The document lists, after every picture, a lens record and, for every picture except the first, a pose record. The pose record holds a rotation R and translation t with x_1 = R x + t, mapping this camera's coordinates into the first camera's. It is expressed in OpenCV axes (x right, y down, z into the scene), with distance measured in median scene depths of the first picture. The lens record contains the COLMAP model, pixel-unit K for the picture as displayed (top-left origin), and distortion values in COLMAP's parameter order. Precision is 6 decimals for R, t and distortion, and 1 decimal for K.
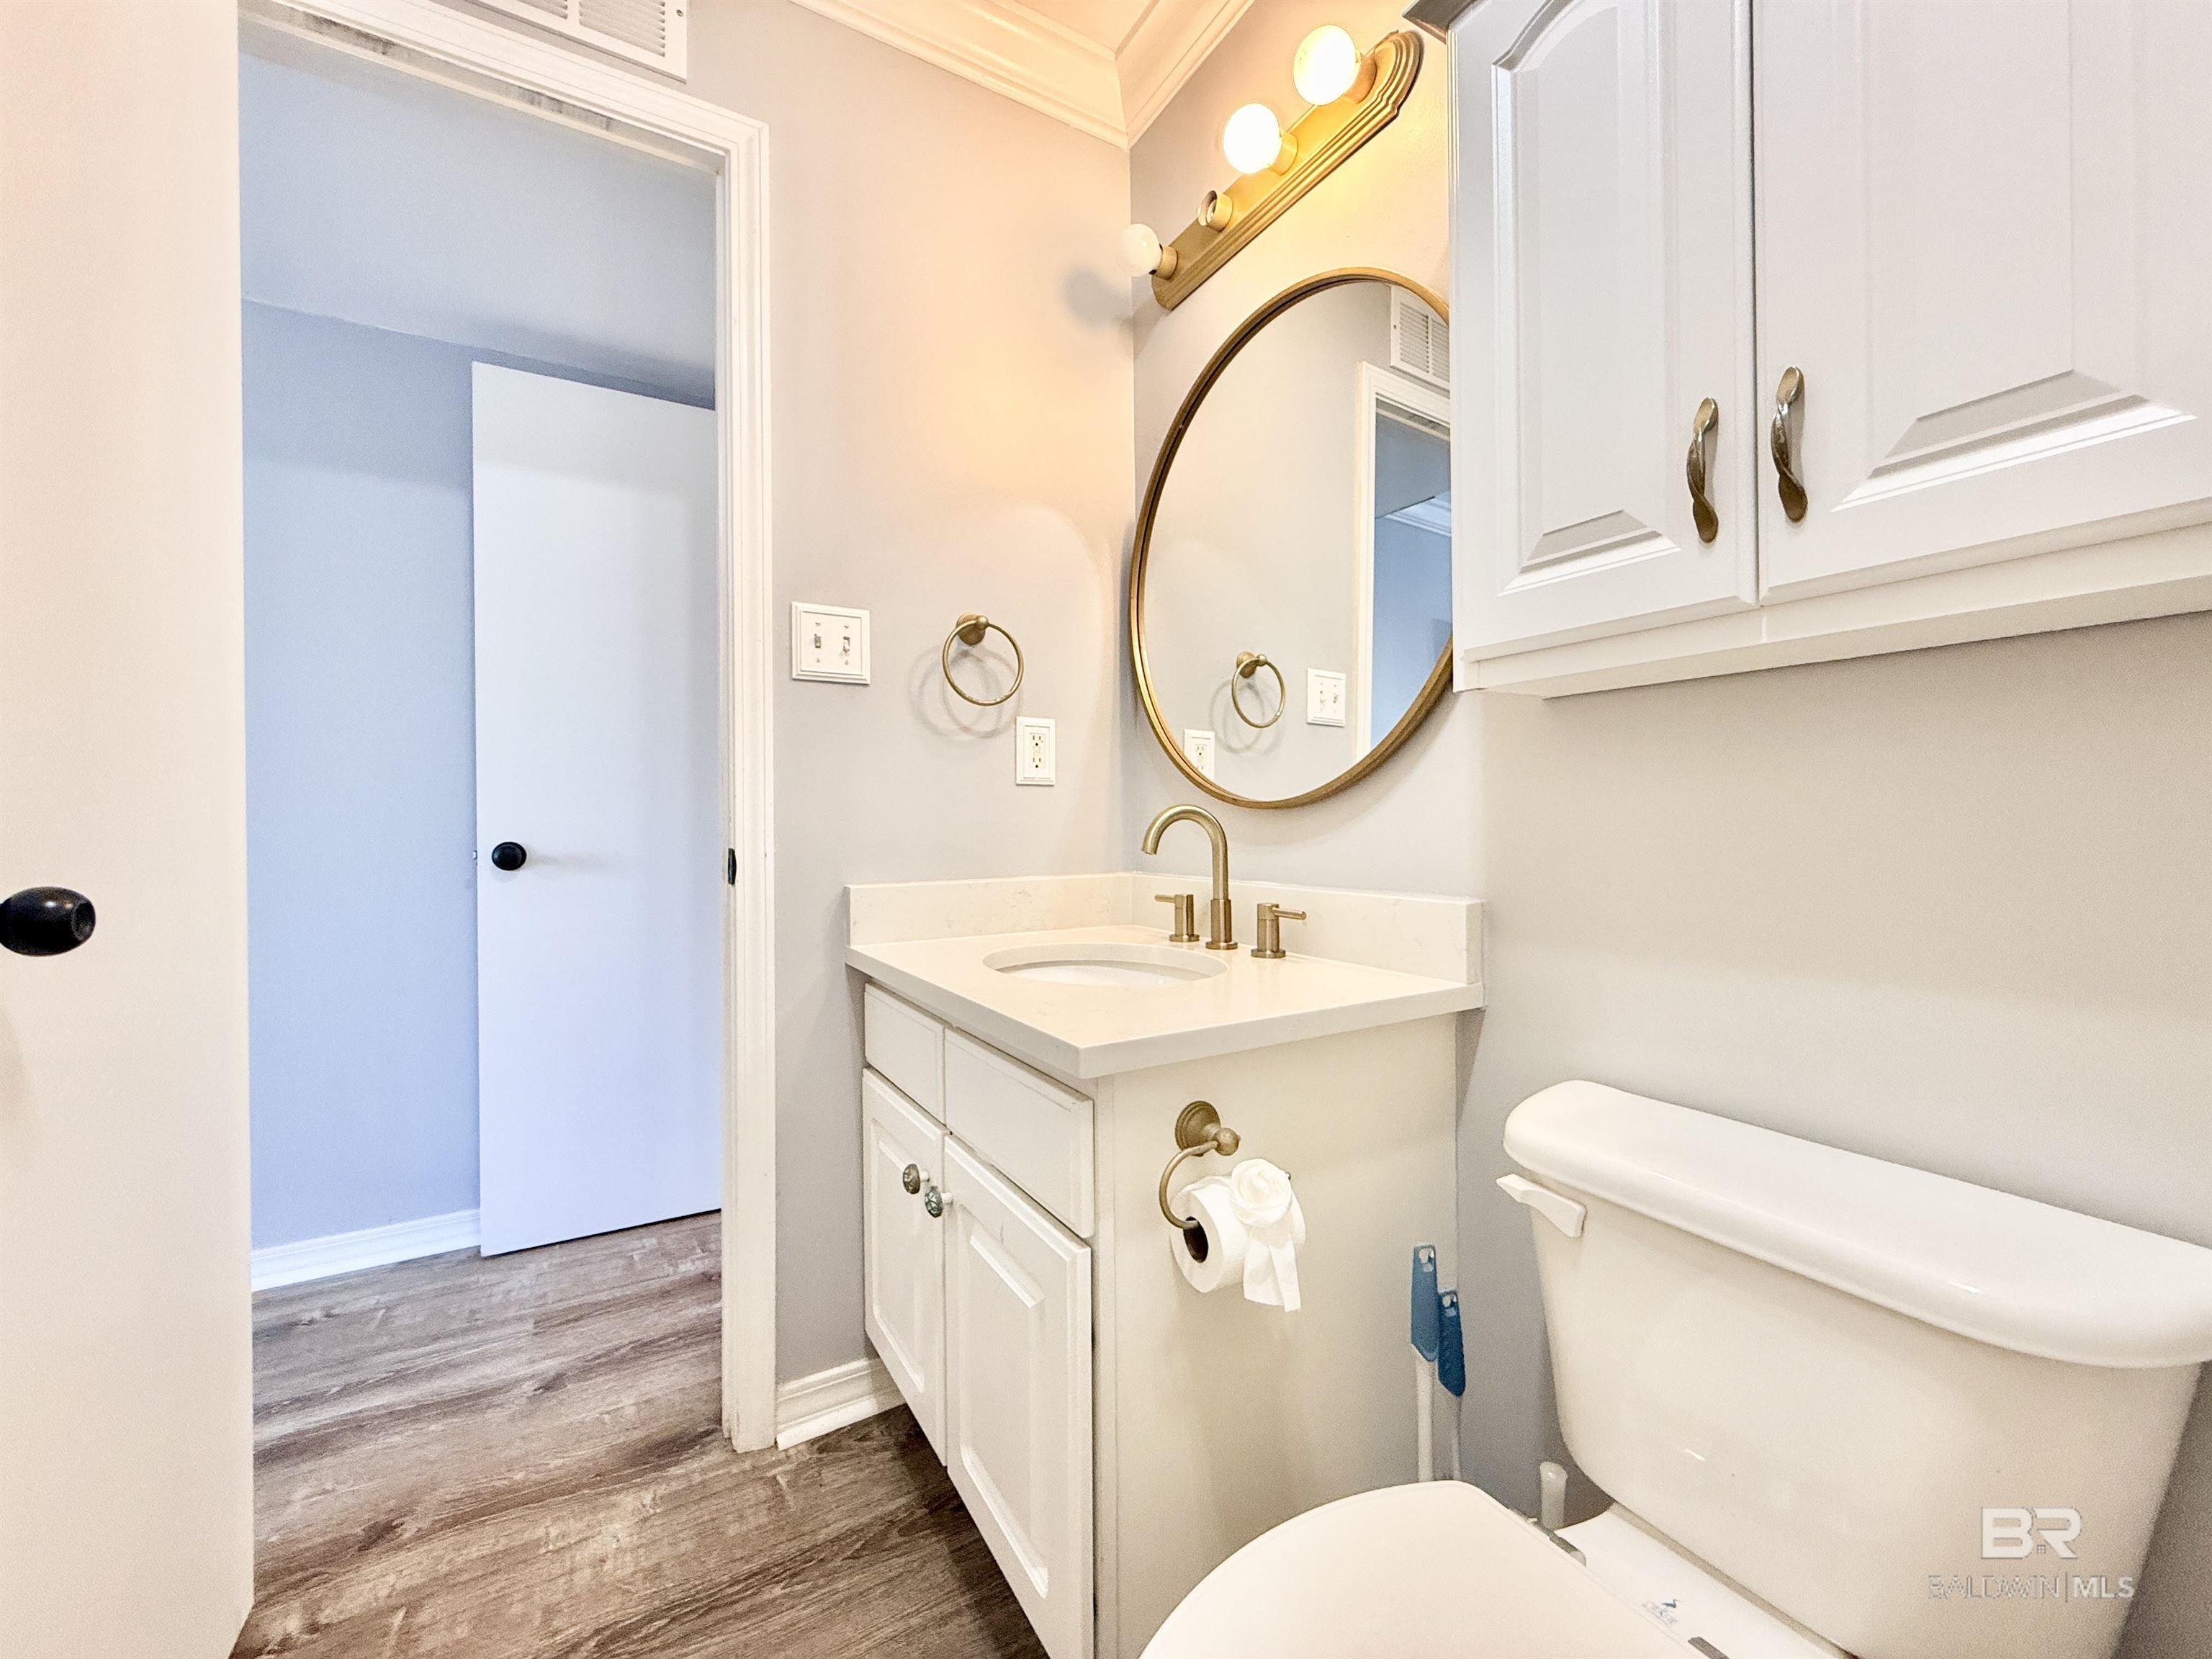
lens RADIAL K [[883.3, 0, 1101.0], [0, 883.3, 828.4], [0, 0, 1]] dist [0.000466, -0.000269]
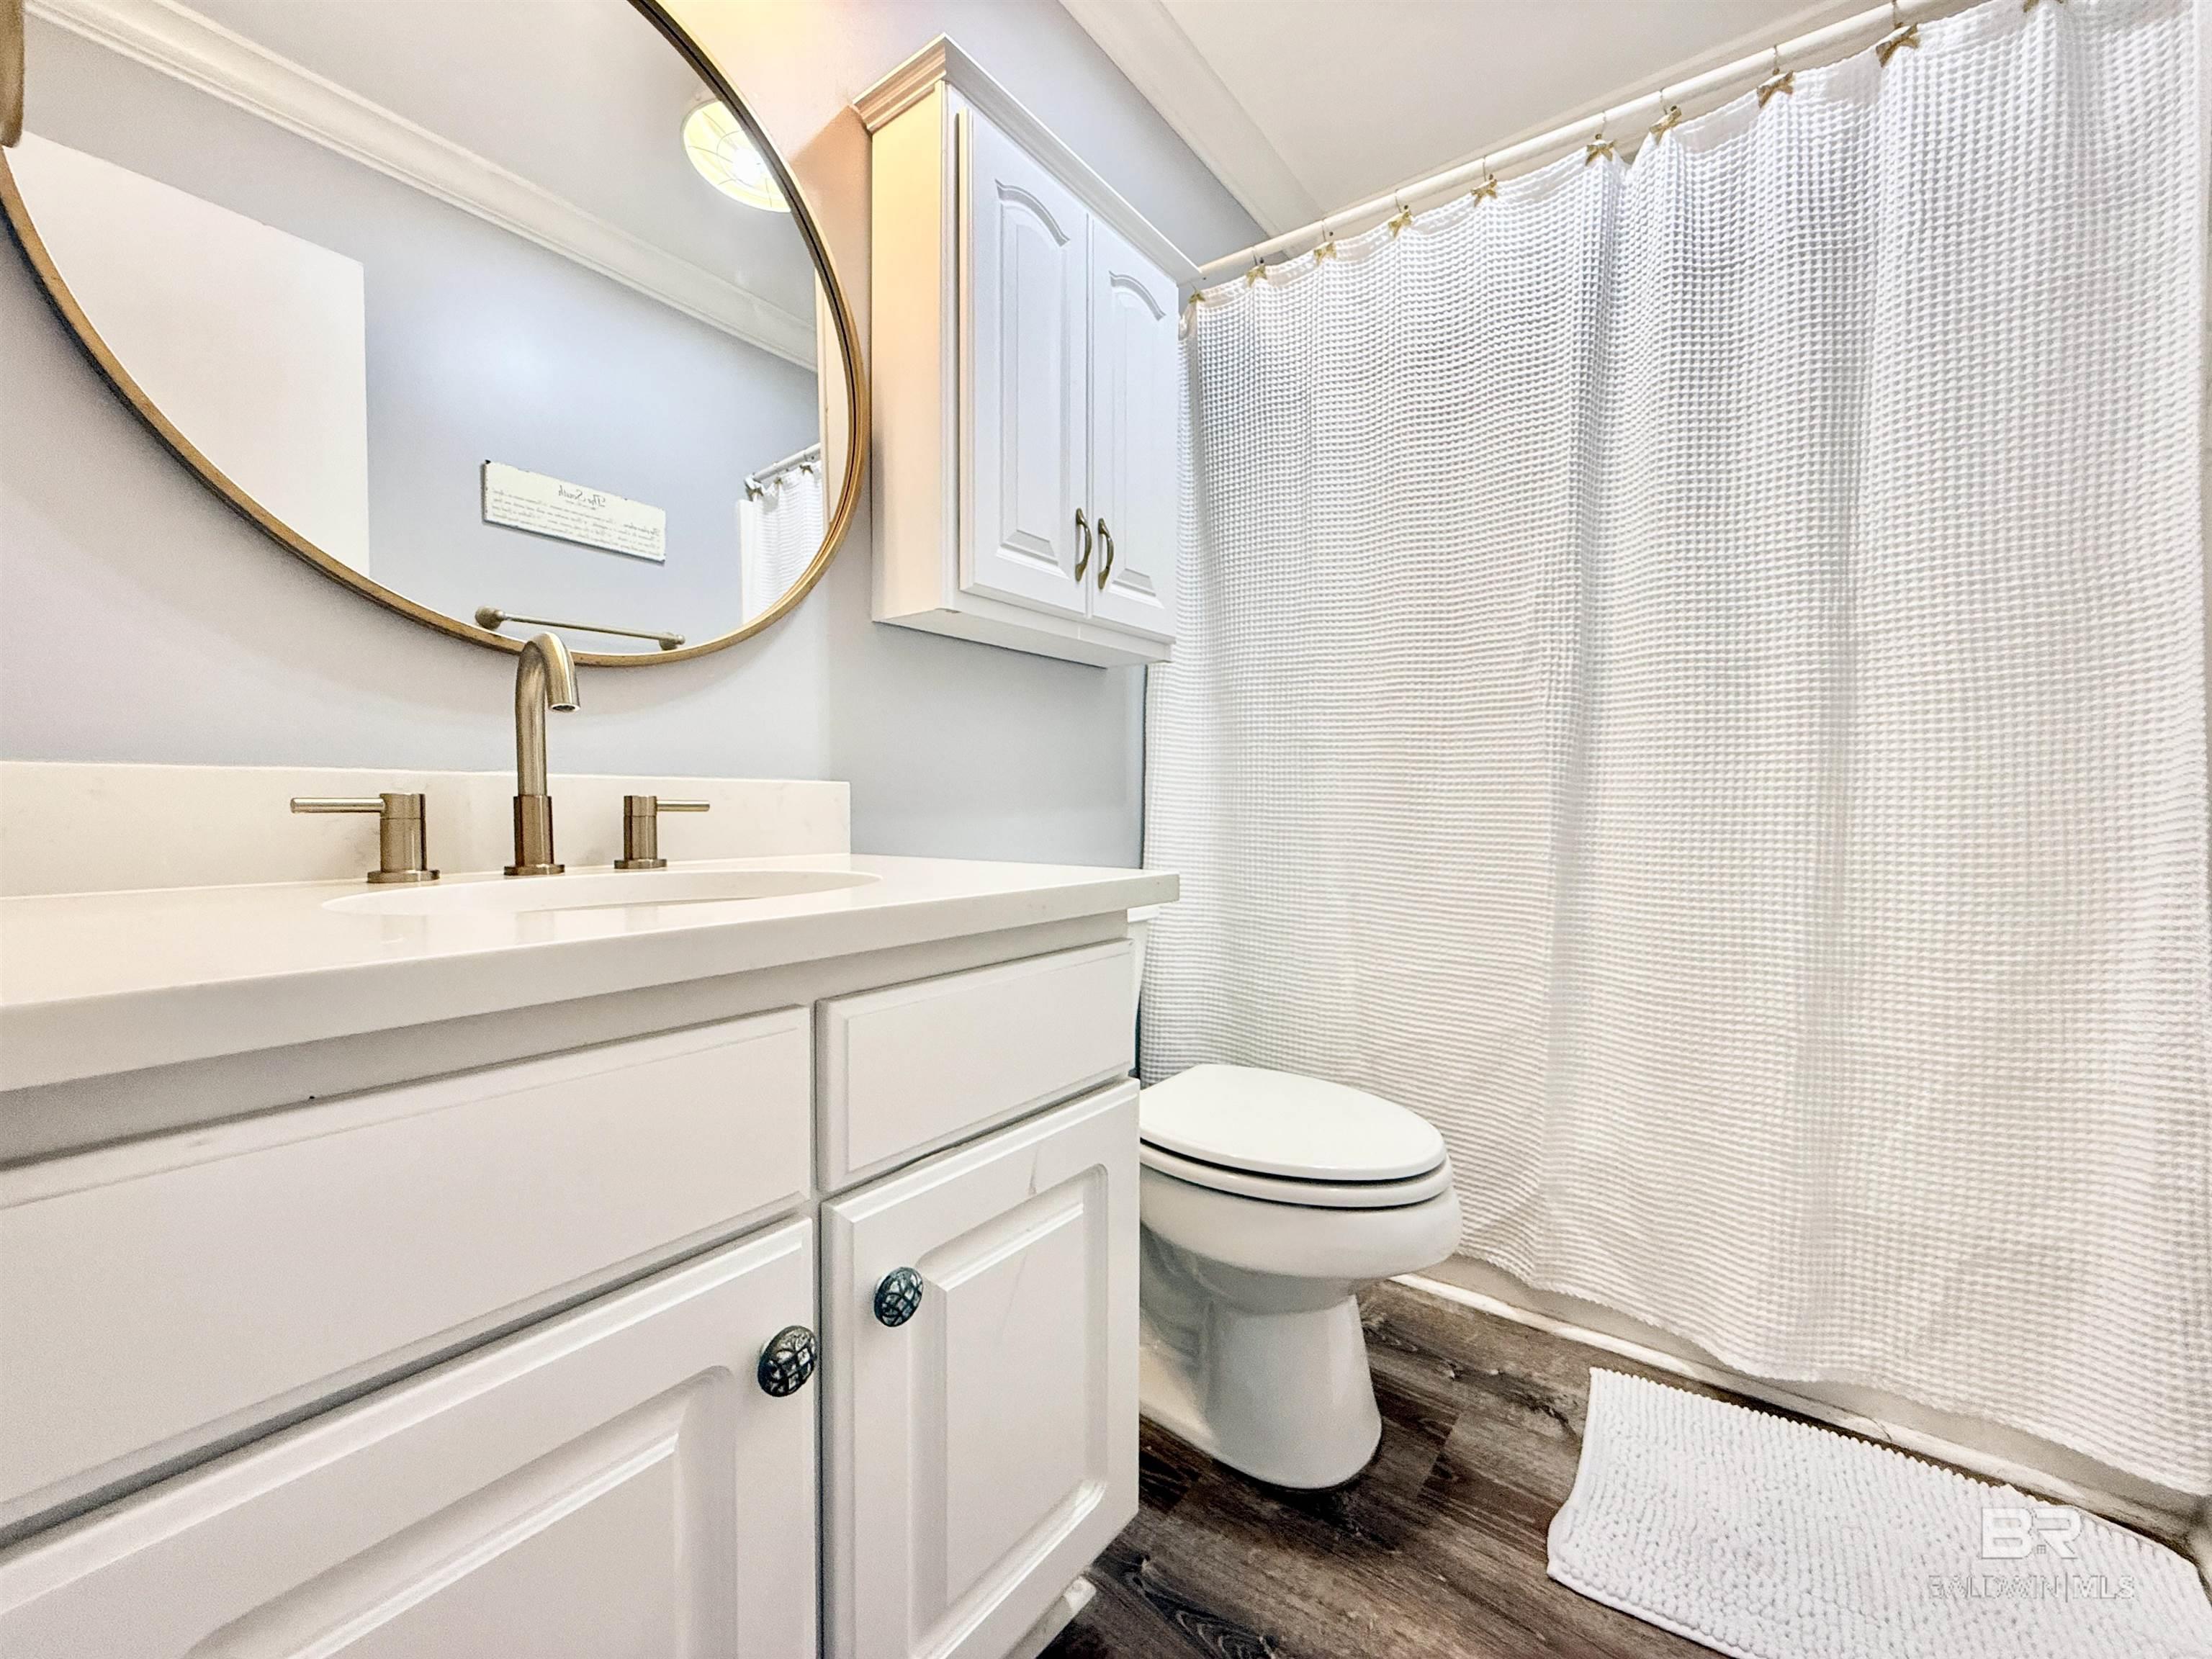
lens RADIAL K [[884.0, 0, 1101.6], [0, 884.0, 828.6], [0, 0, 1]] dist [-0.000427, 0.000452]
pose [[-0.380807, -0.019983, 0.924439, -0.603317], [0.005729, 0.999696, 0.023969, 0.092615], [-0.924637, 0.014424, -0.380577, 0.891168]]
